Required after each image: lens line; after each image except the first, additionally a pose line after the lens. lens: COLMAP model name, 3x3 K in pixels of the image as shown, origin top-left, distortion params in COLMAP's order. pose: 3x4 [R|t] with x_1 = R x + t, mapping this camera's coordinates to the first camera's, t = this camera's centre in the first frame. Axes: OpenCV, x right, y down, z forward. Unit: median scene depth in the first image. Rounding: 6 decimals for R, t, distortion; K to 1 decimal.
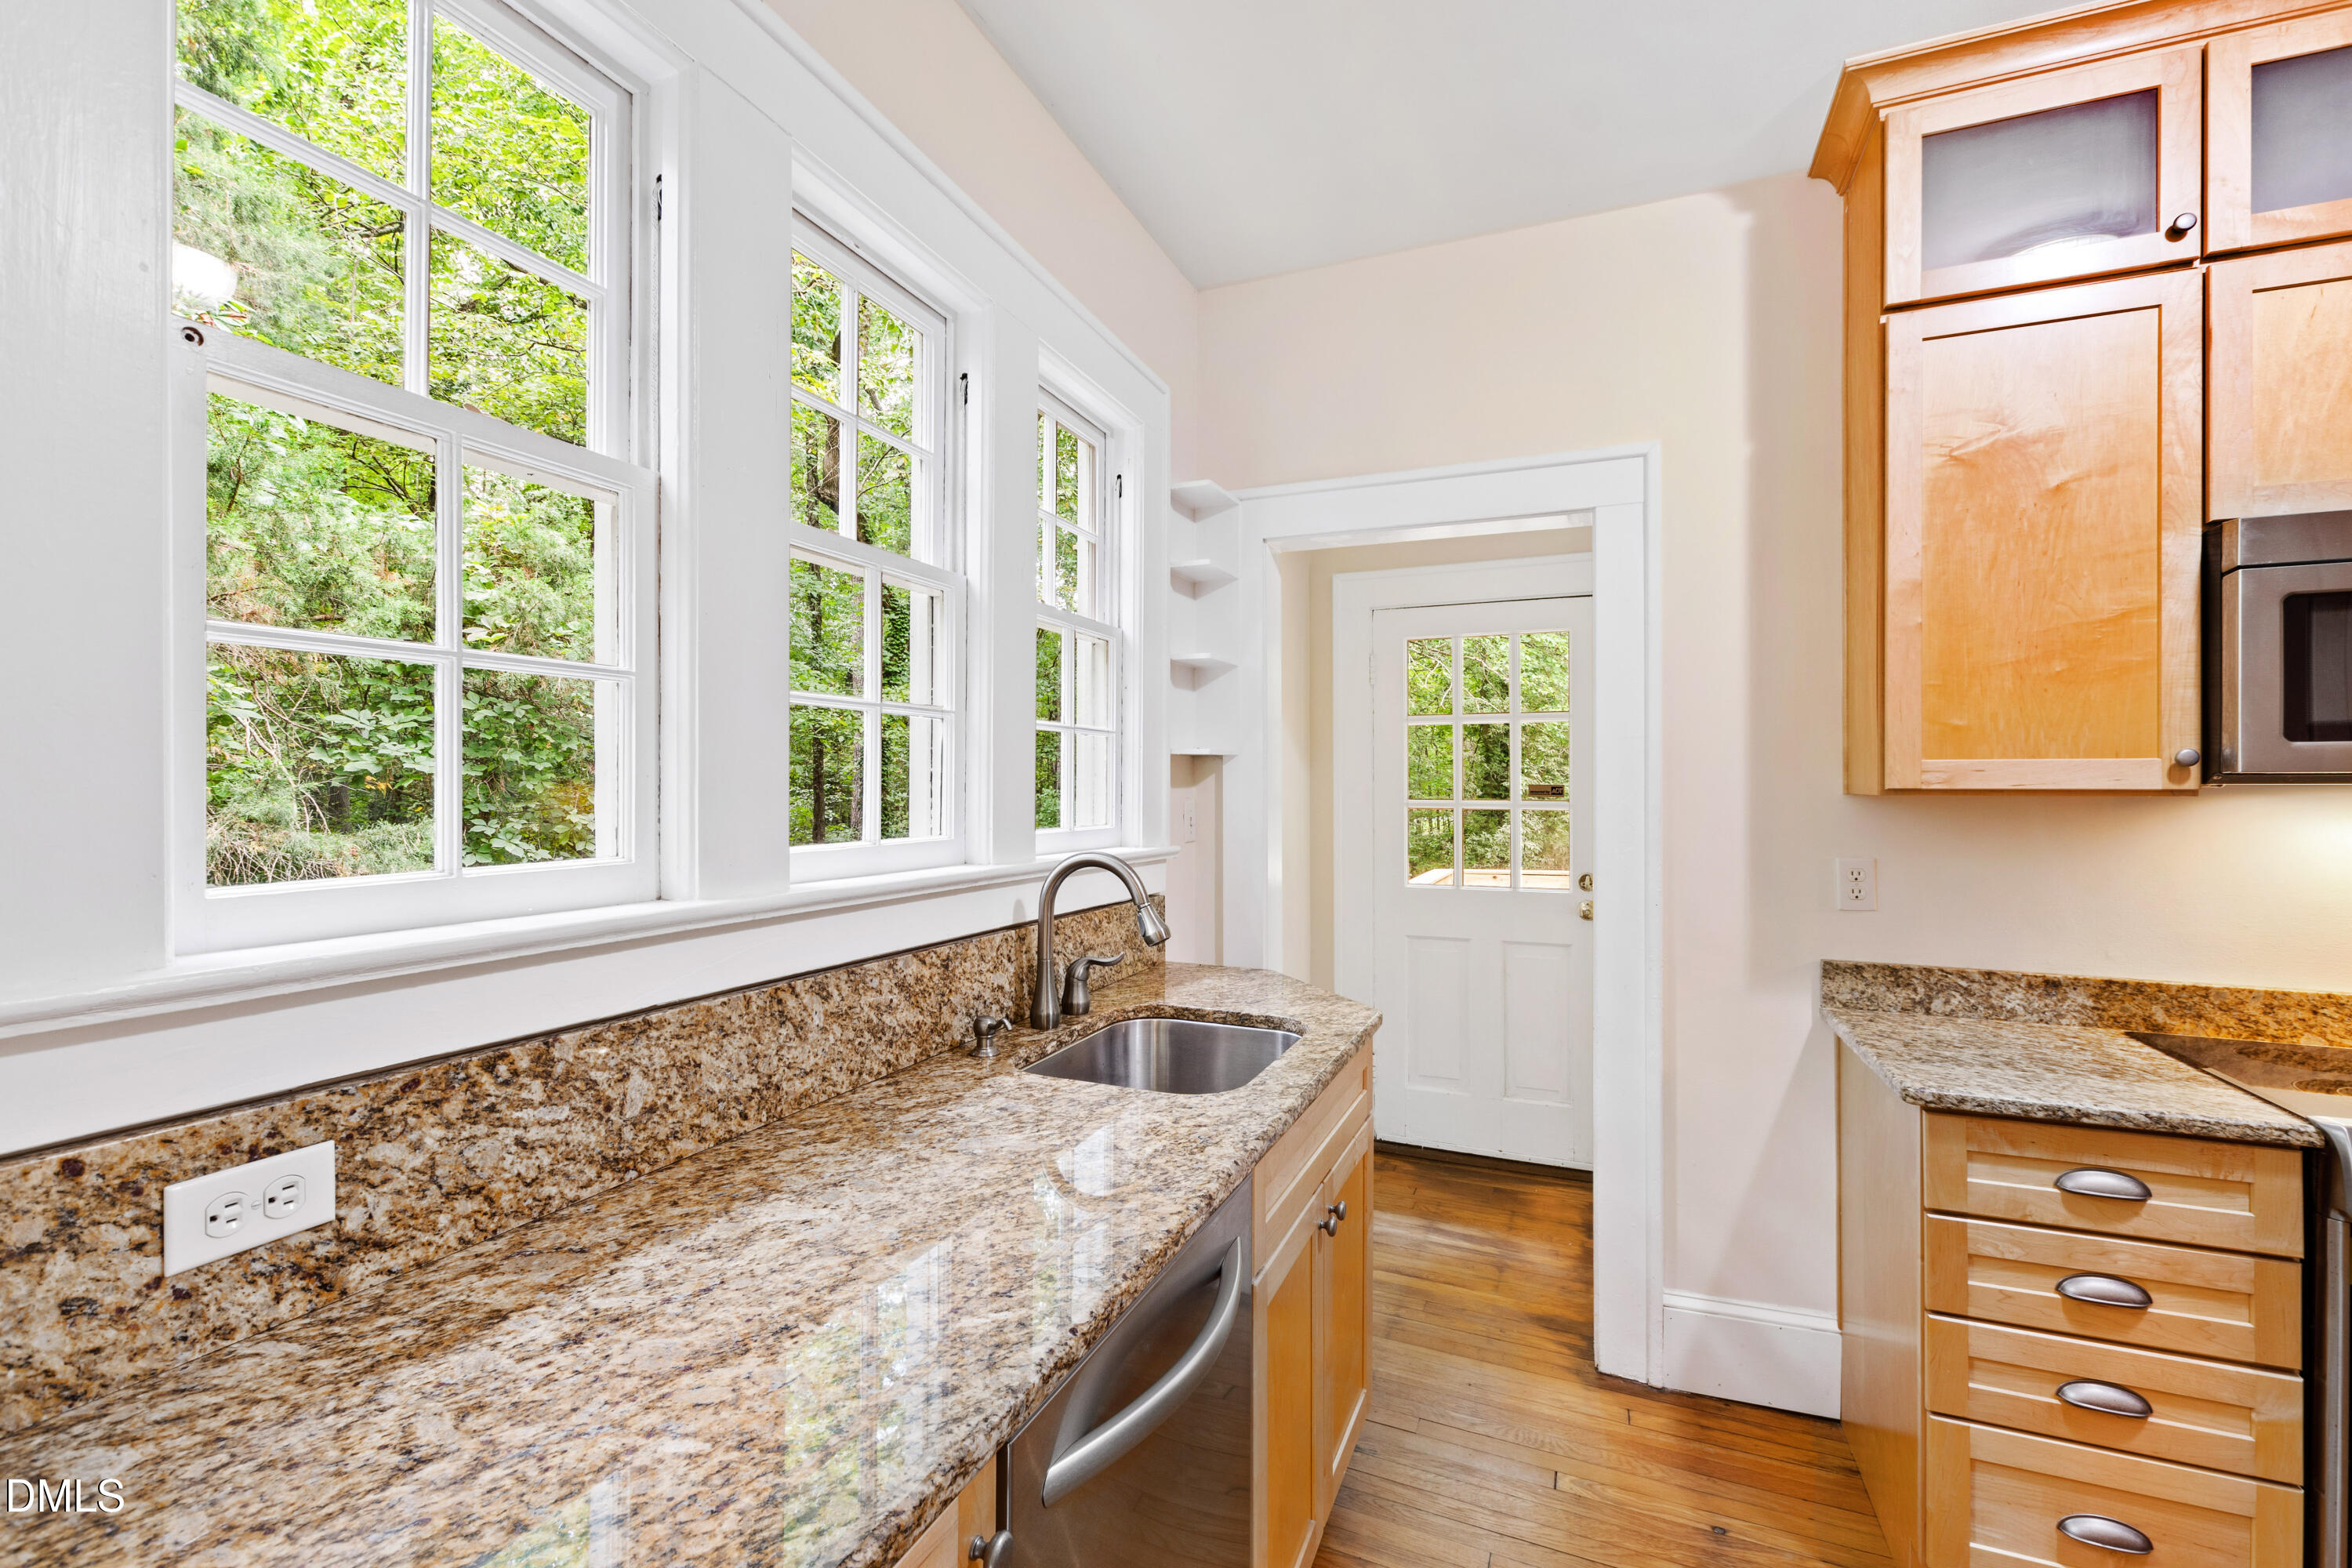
lens RADIAL K [[1029.3, 0, 1154.6], [0, 1029.3, 779.3], [0, 0, 1]] dist [0.007705, -0.003776]
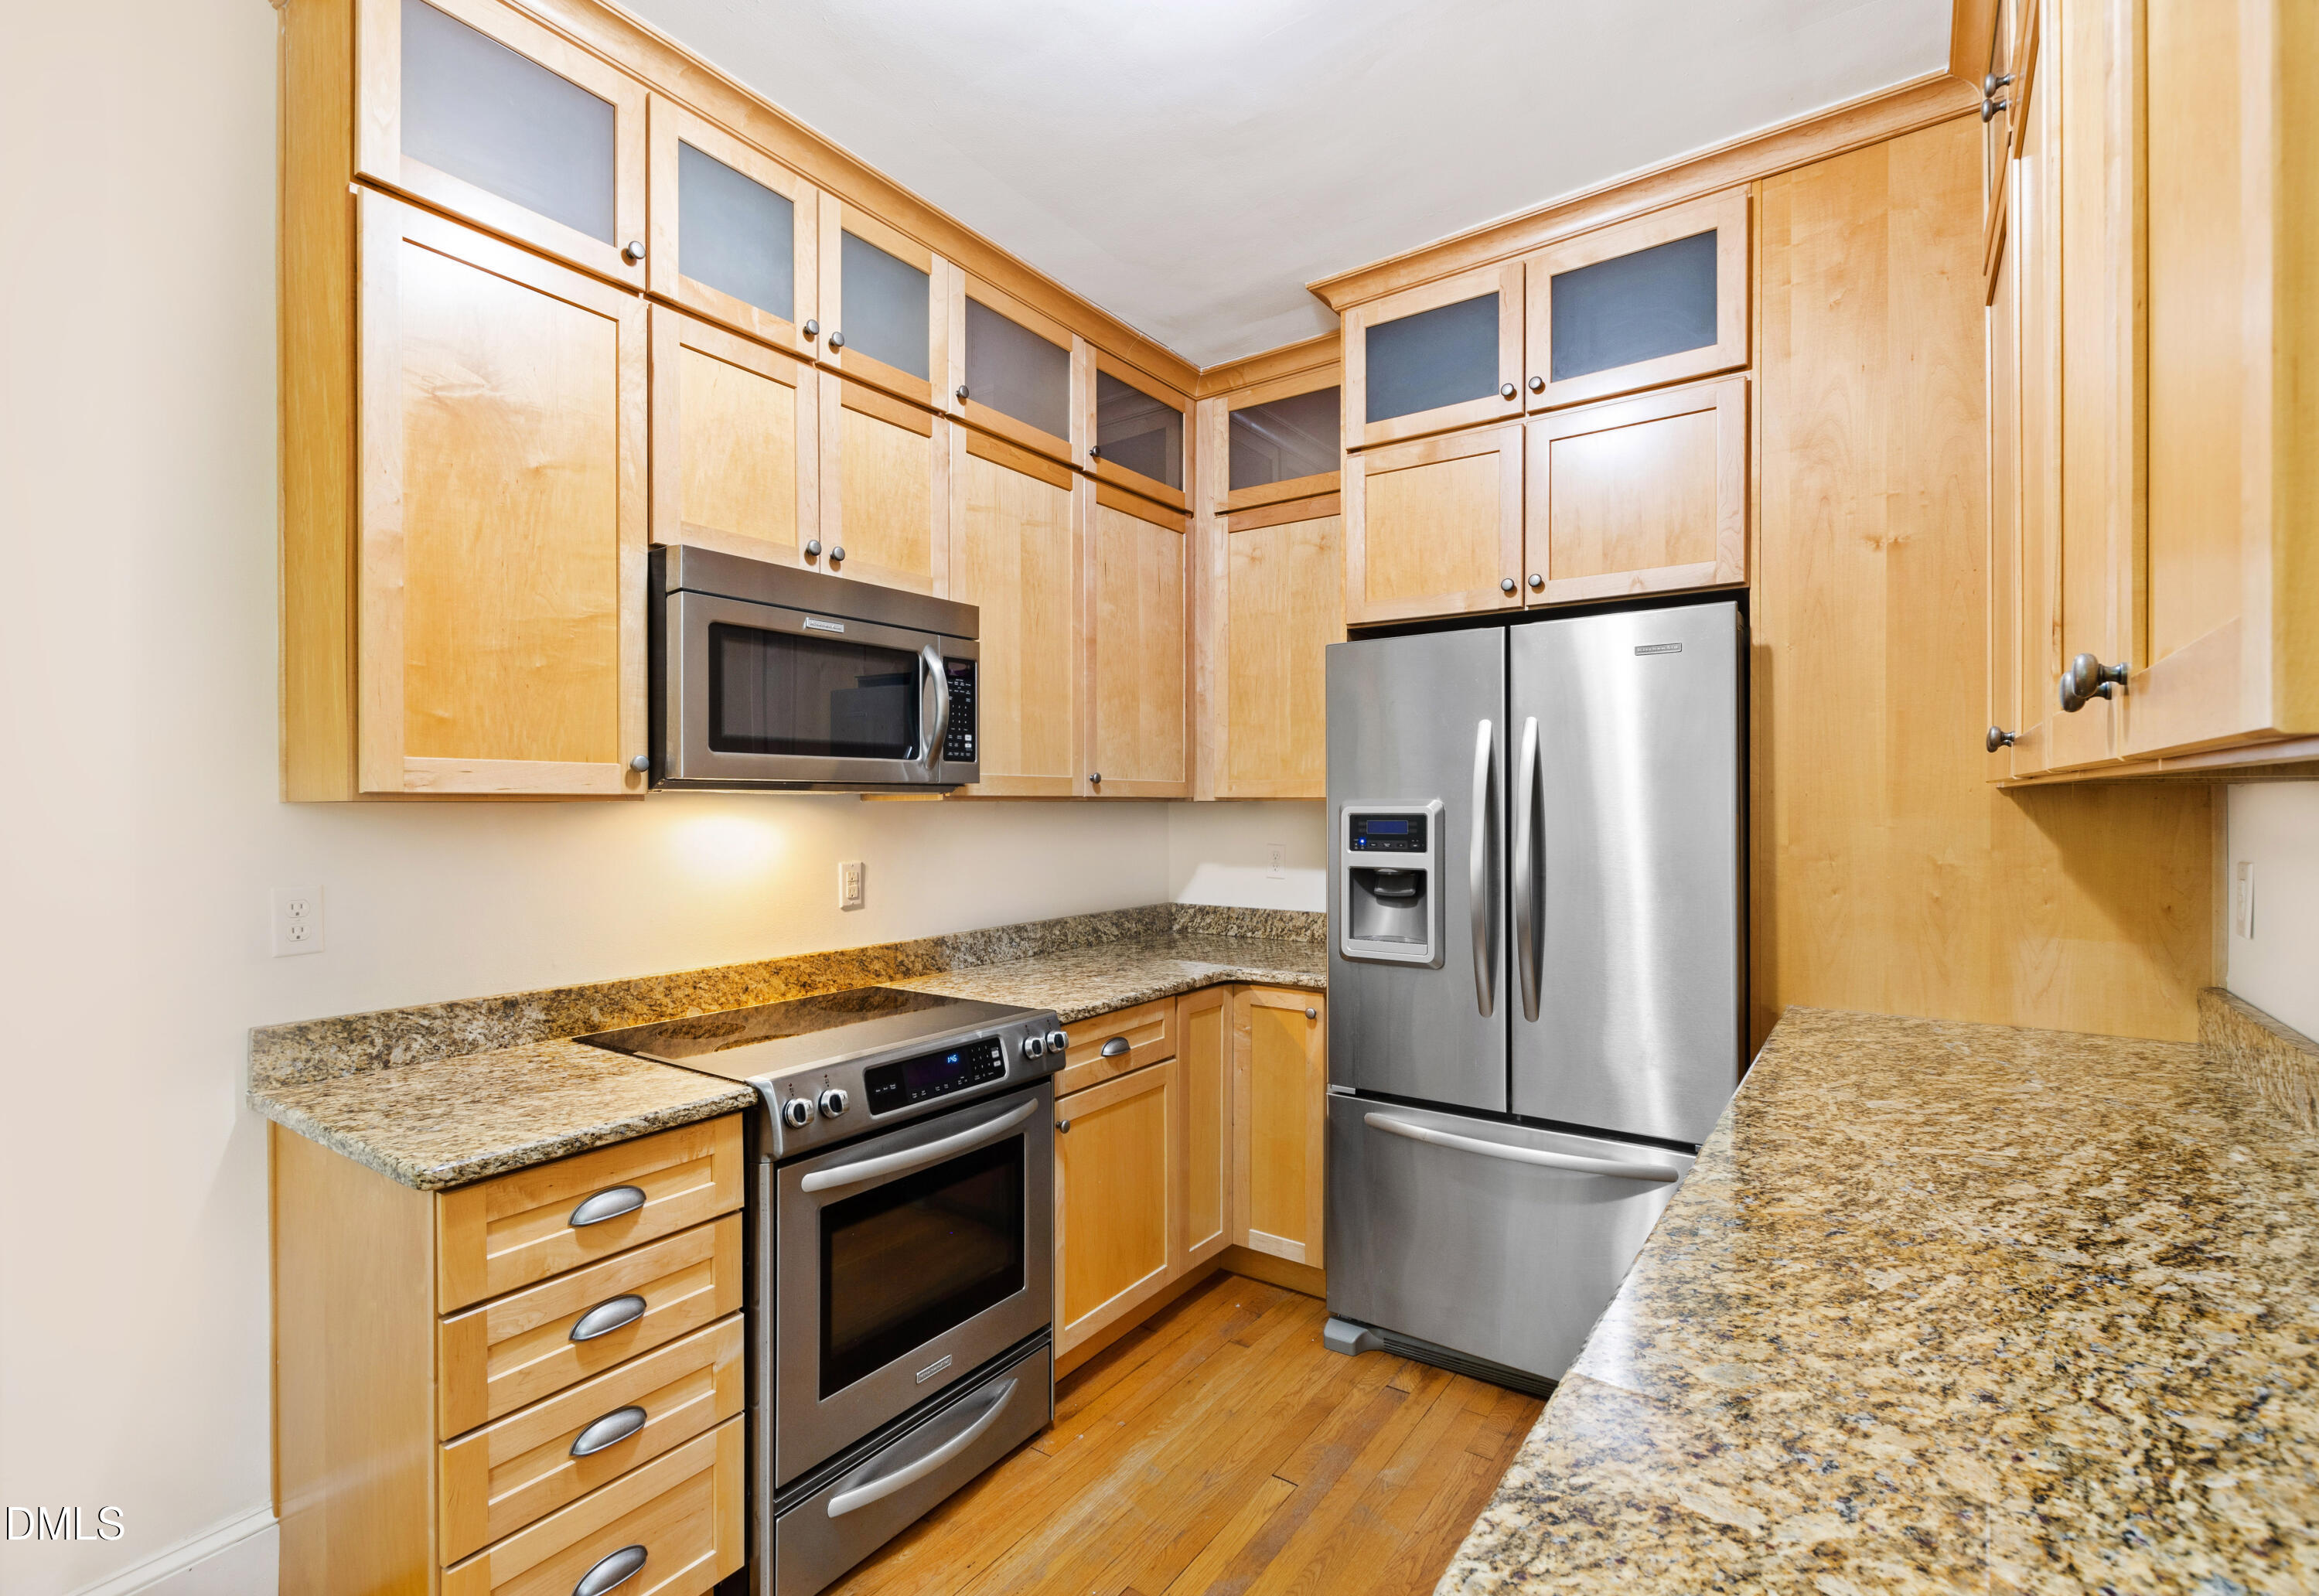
lens RADIAL K [[1060.0, 0, 1107.9], [0, 1060.0, 804.9], [0, 0, 1]] dist [0.009921, -0.004622]
pose [[0.230064, 0.001570, 0.973174, 0.060395], [0.002457, 0.999995, -0.002194, 0.023338], [-0.973172, 0.002896, 0.230058, 0.281767]]
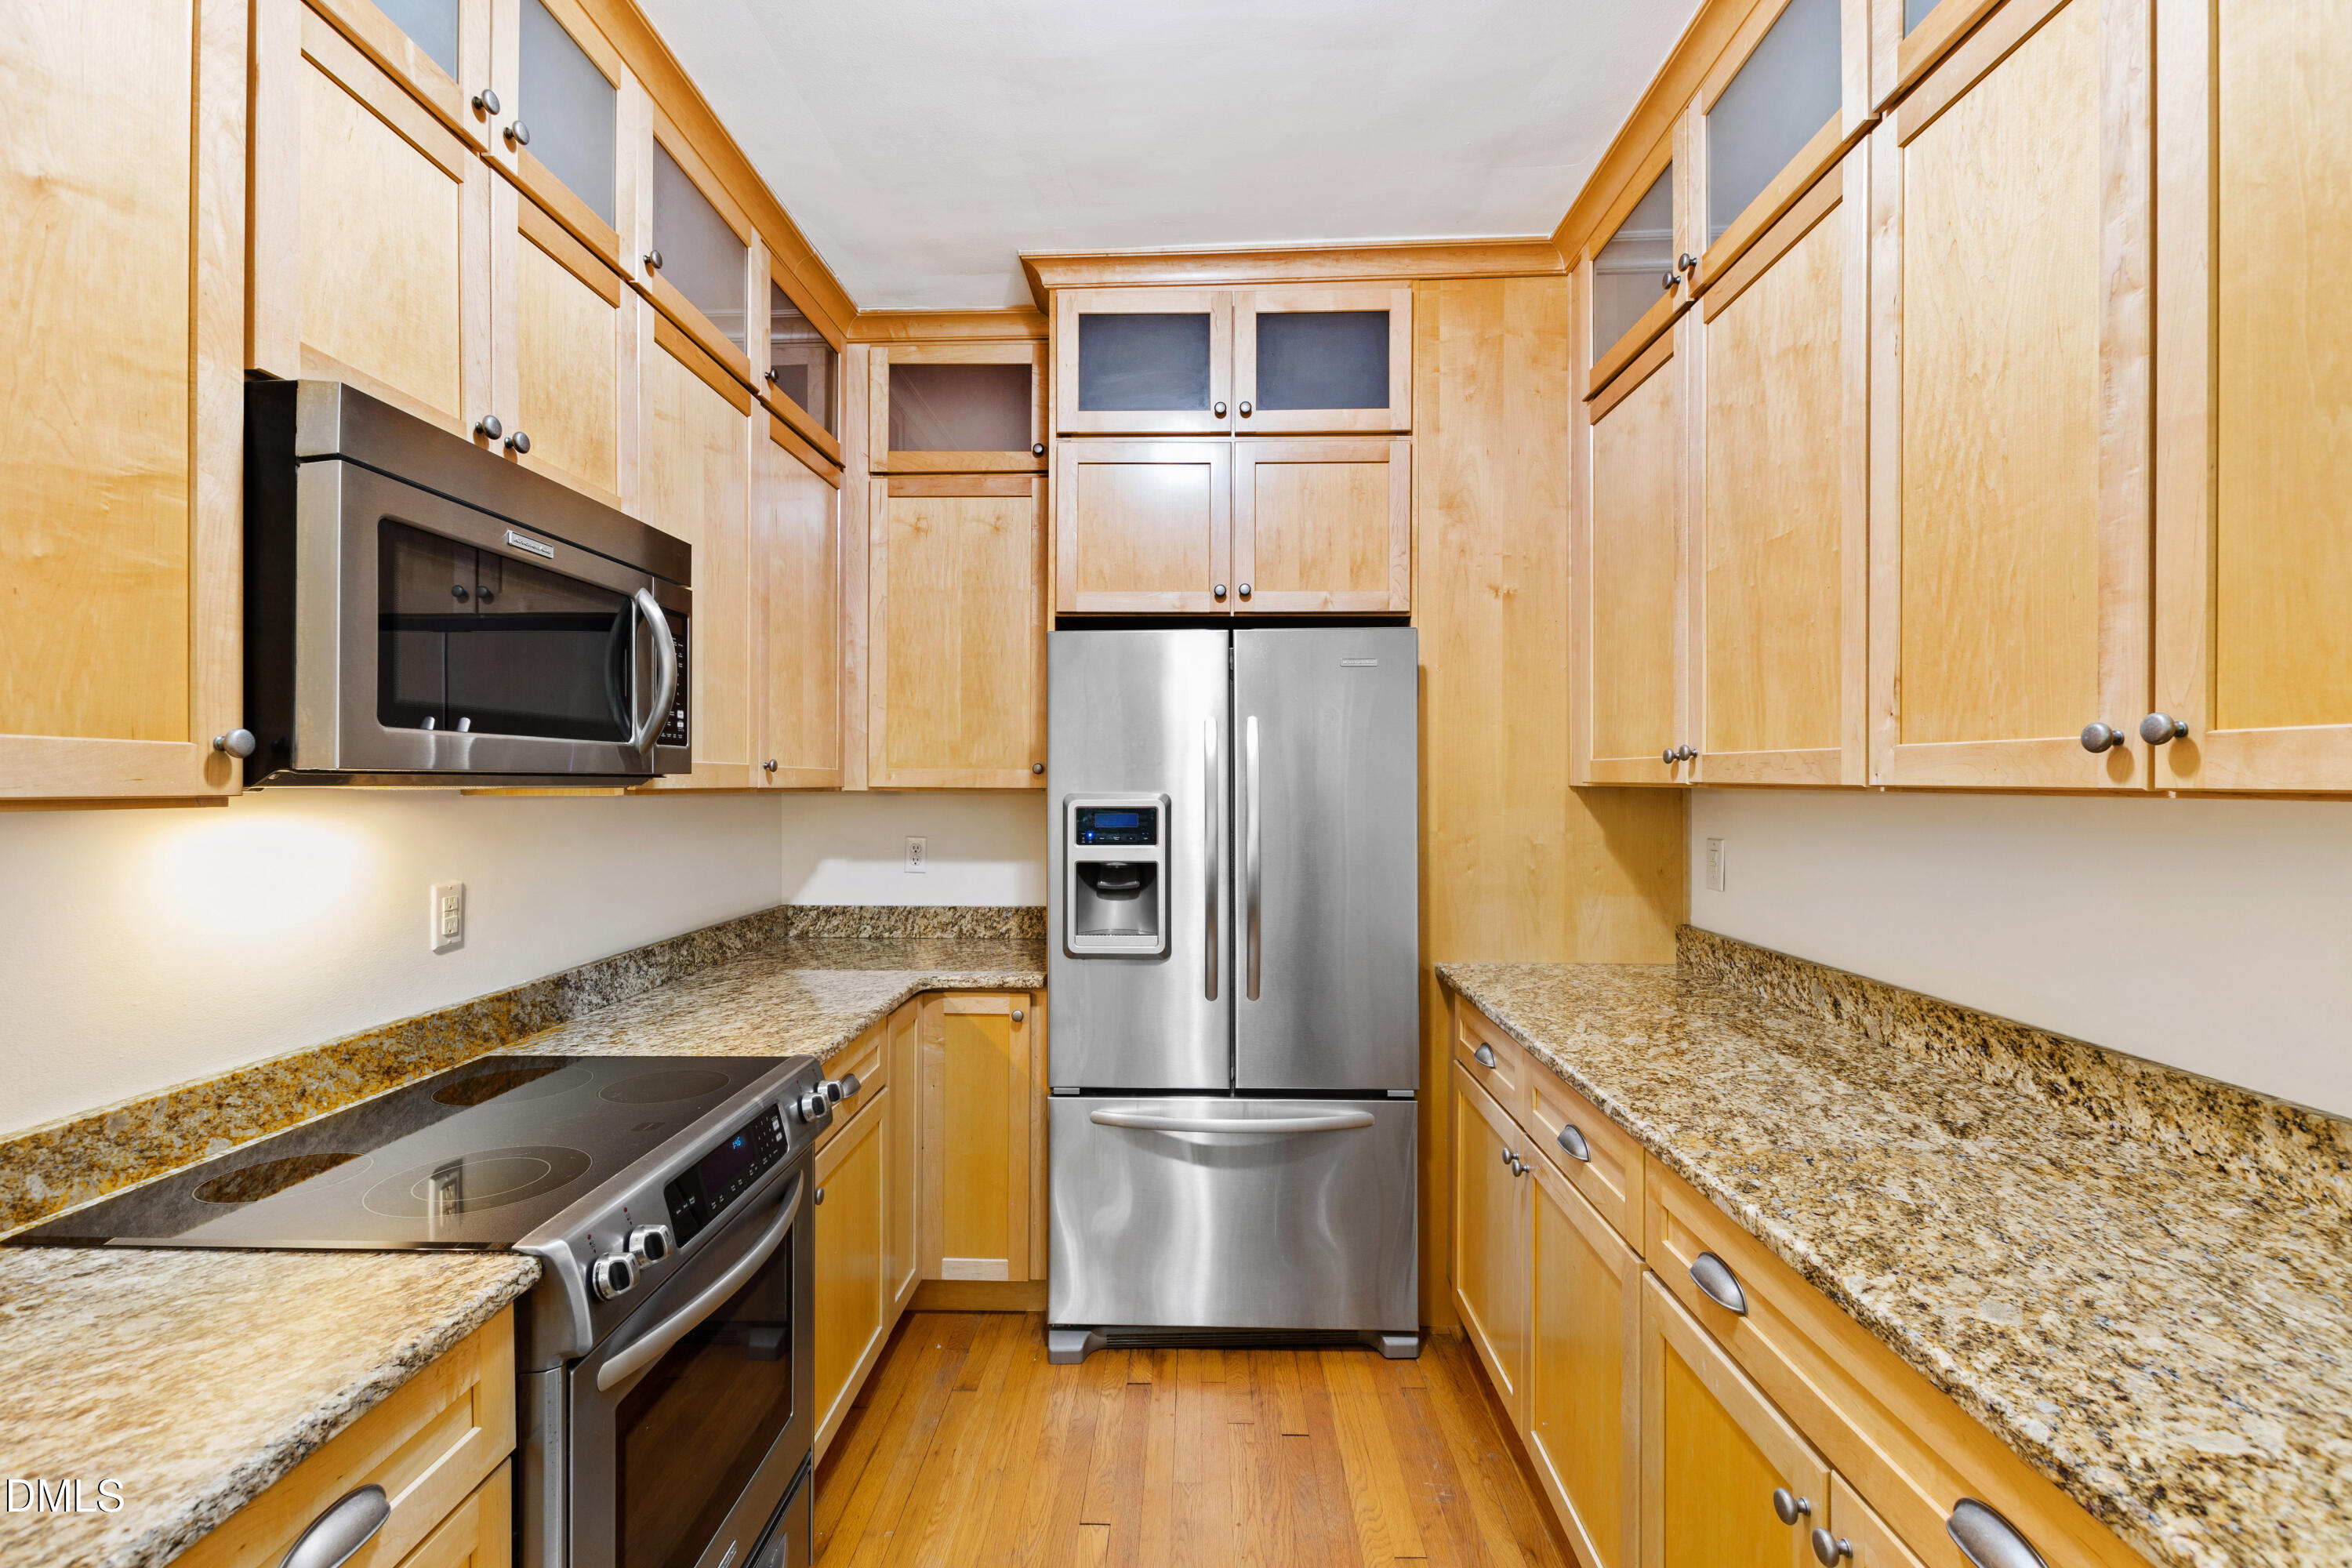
lens RADIAL K [[1029.3, 0, 1184.4], [0, 1029.3, 781.5], [0, 0, 1]] dist [0.007705, -0.003776]
pose [[-0.365144, 0.003582, 0.930944, 0.223320], [-0.000206, 0.999992, -0.003928, 0.003534], [-0.930951, -0.001626, -0.365141, 0.678321]]
